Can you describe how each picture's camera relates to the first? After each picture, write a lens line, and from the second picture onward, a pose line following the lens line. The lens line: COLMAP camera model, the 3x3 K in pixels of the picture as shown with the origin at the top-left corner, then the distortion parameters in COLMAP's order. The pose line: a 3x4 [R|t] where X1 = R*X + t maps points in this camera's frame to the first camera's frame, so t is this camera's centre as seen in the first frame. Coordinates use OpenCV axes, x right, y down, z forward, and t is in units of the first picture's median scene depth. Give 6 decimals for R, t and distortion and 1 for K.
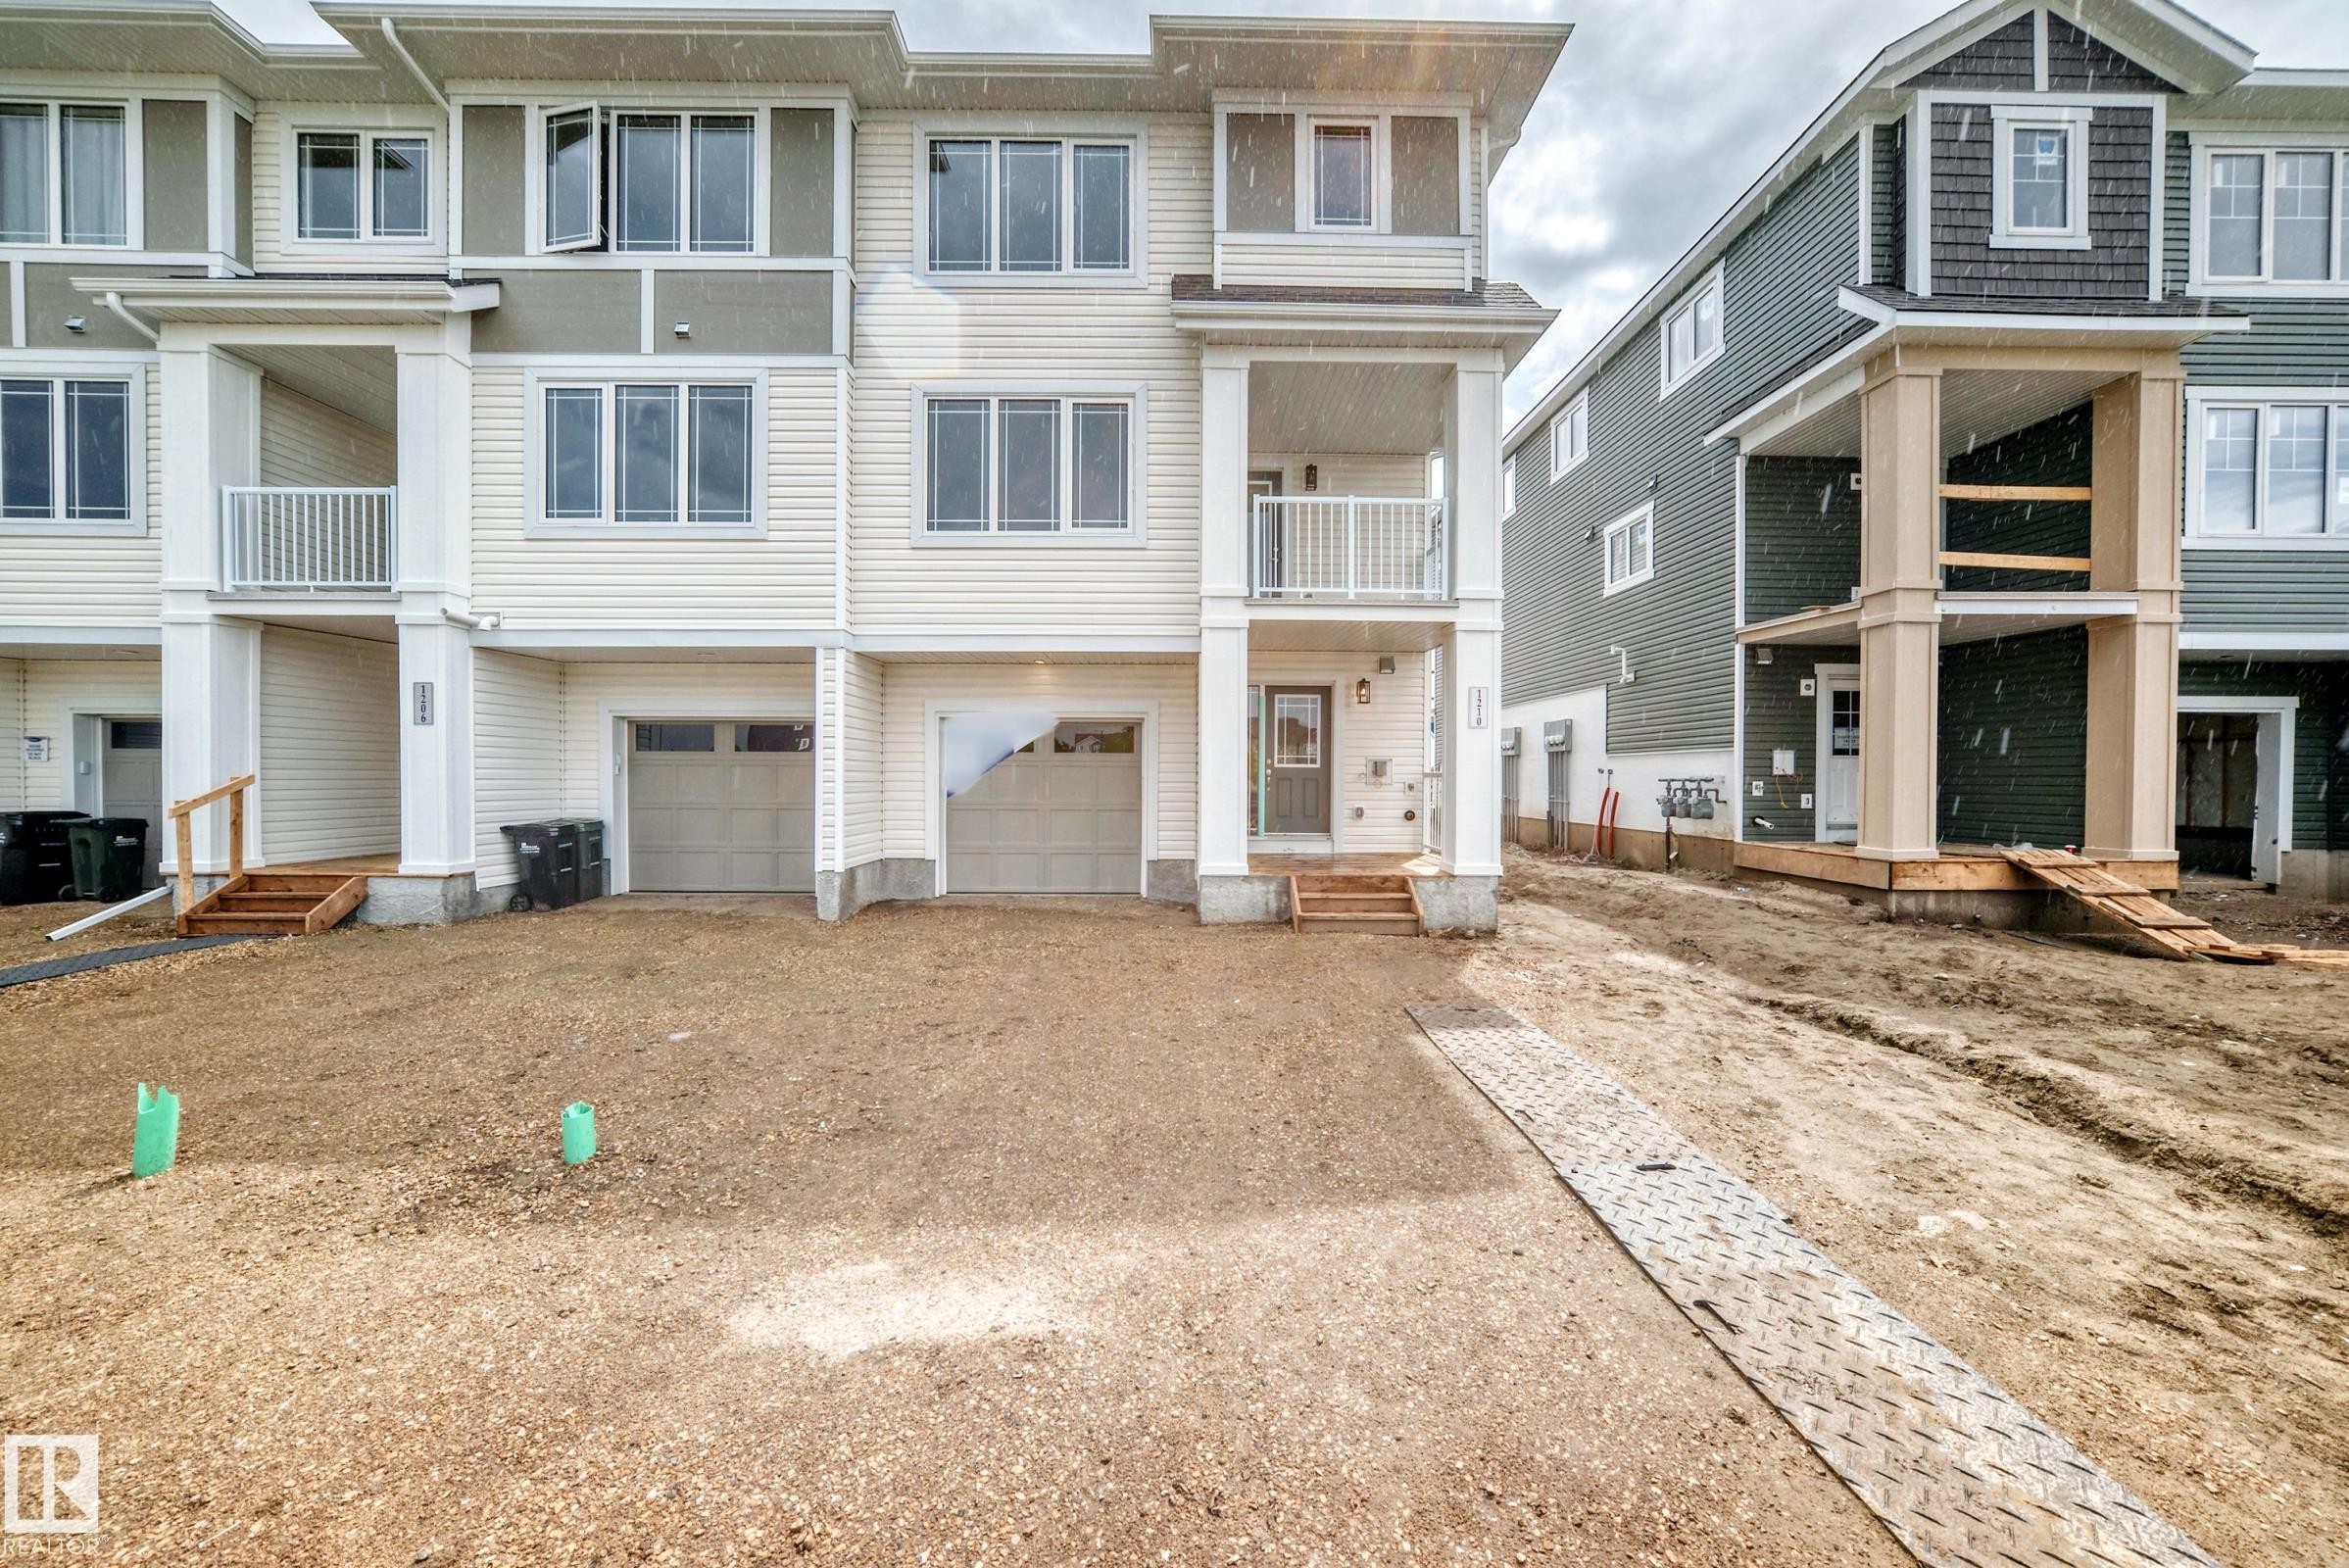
lens RADIAL K [[855.3, 0, 1182.9], [0, 855.3, 782.9], [0, 0, 1]] dist [-0.021483, 0.006605]
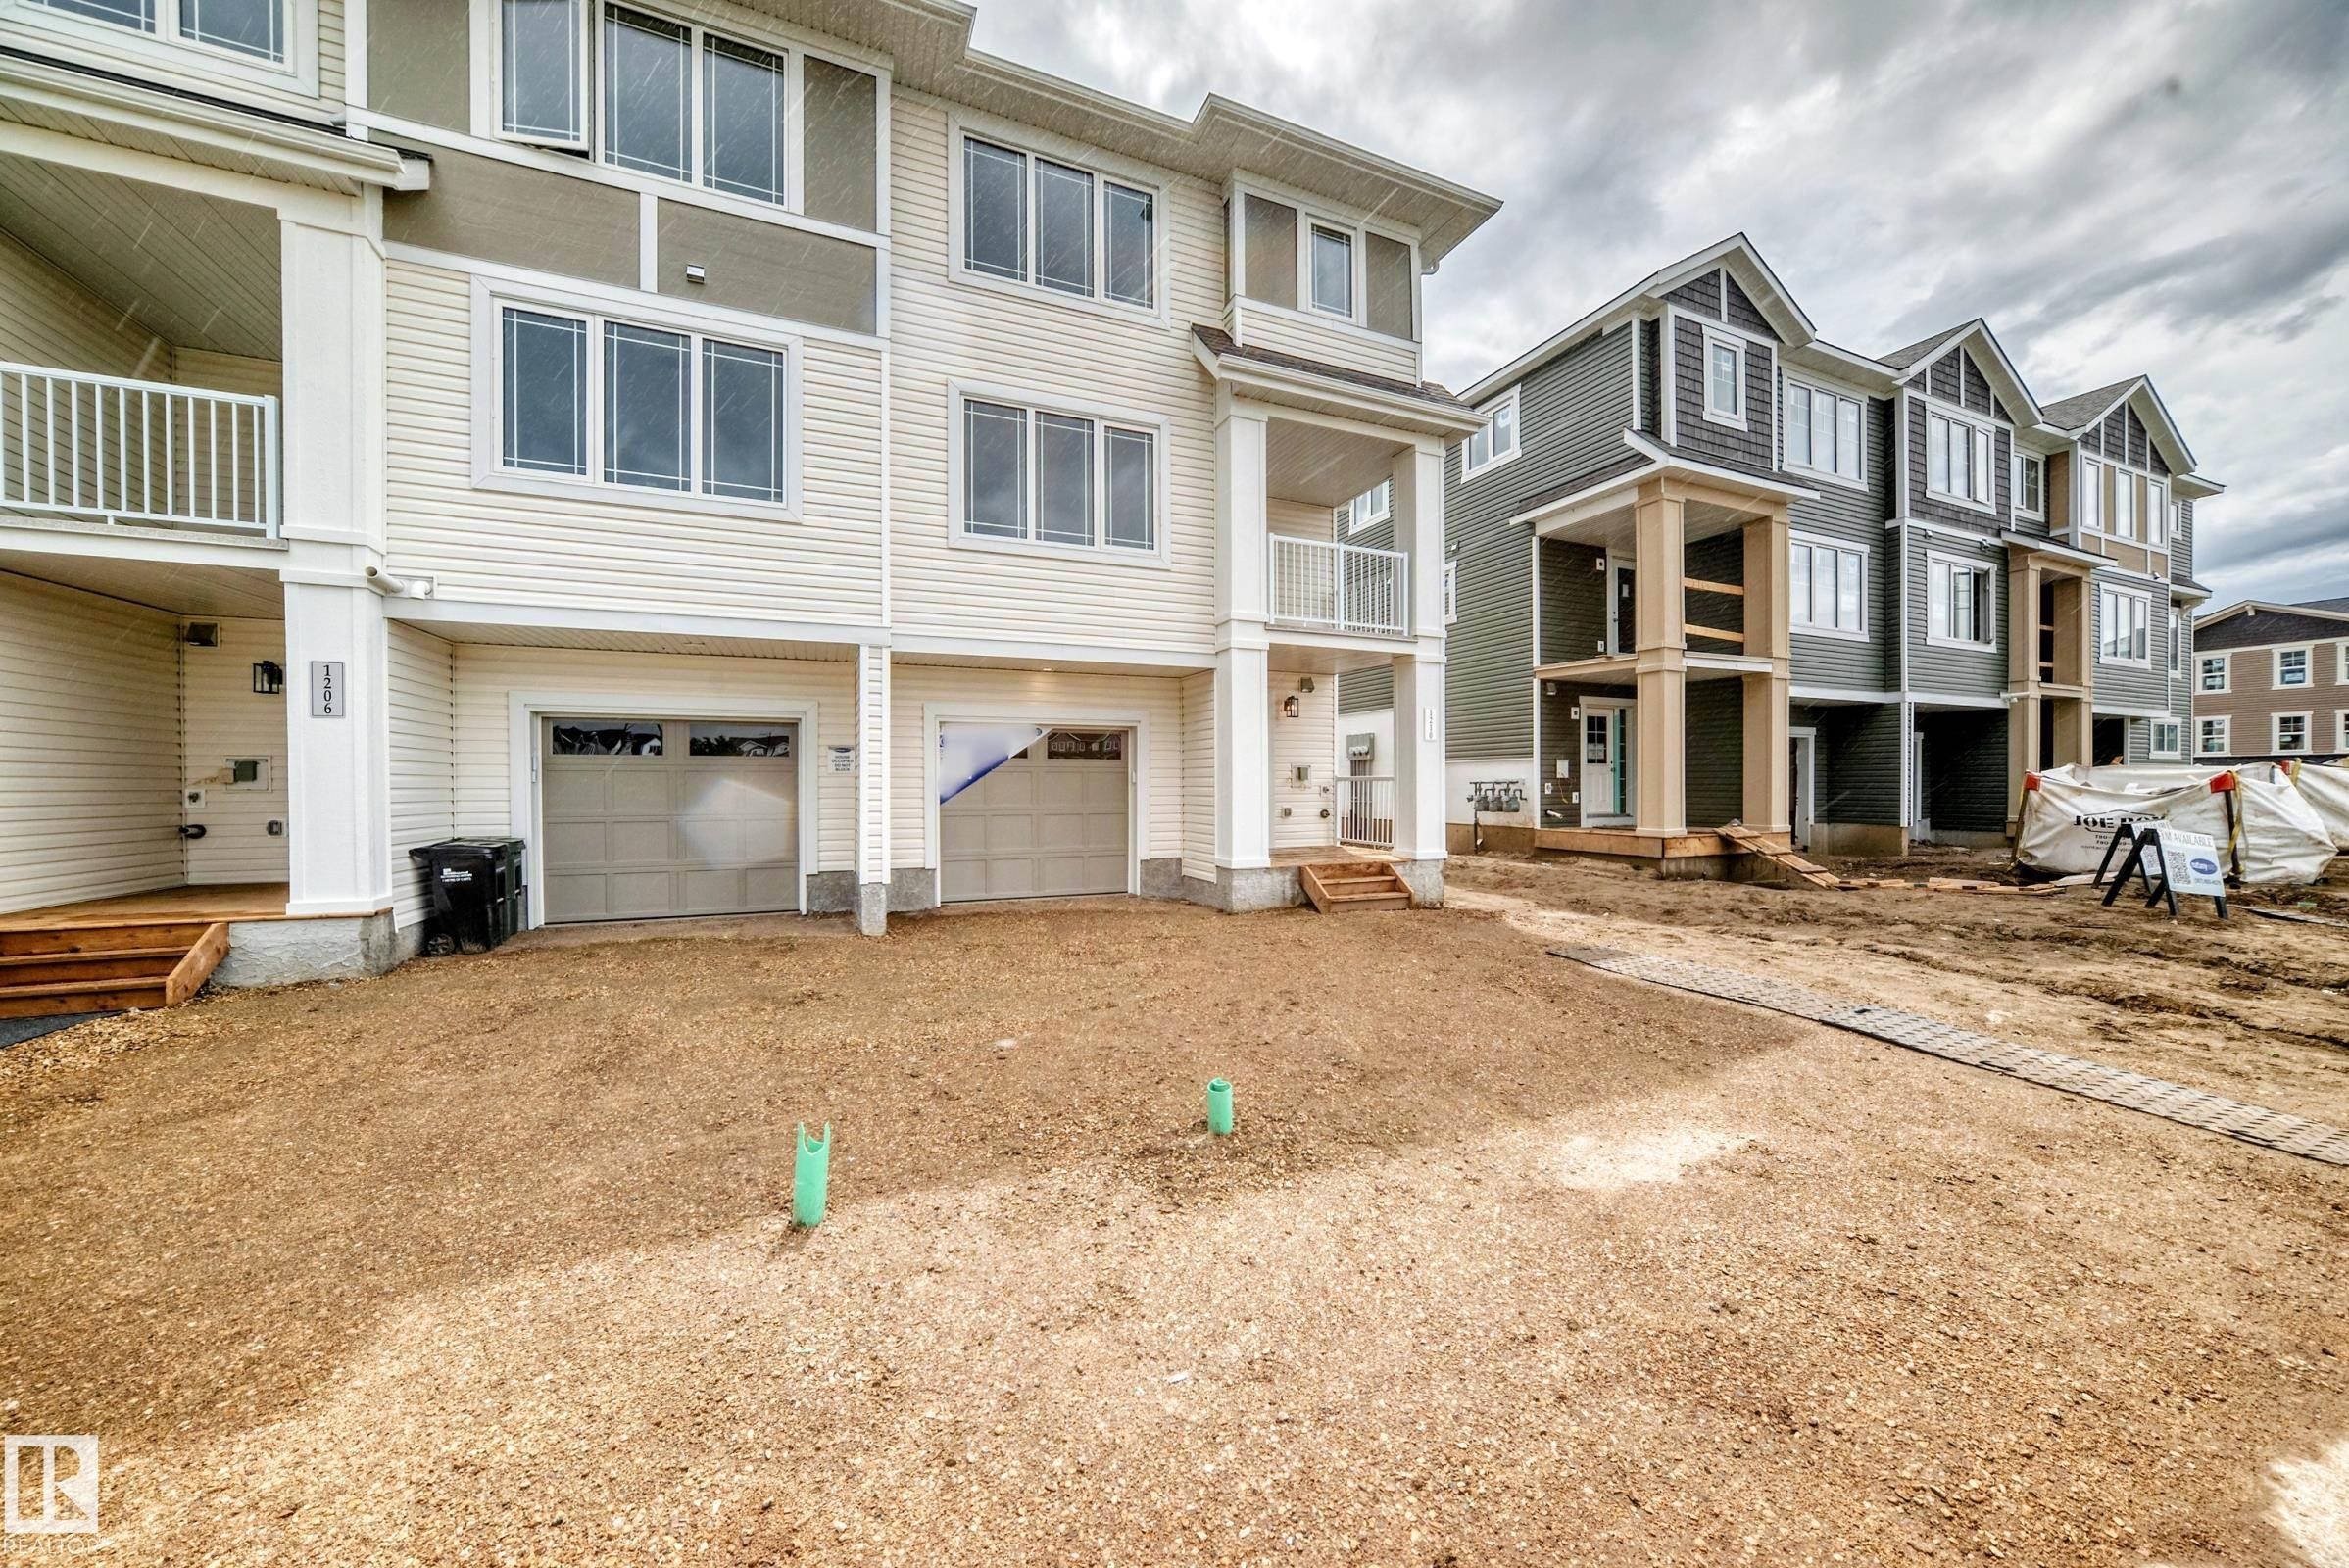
lens RADIAL K [[850.2, 0, 1189.8], [0, 850.2, 785.5], [0, 0, 1]] dist [-0.021870, 0.006714]
pose [[0.918862, -0.007138, 0.394513, -0.459924], [0.009267, 0.999951, -0.003491, 0.002136], [-0.394469, 0.006864, 0.918884, 0.002744]]
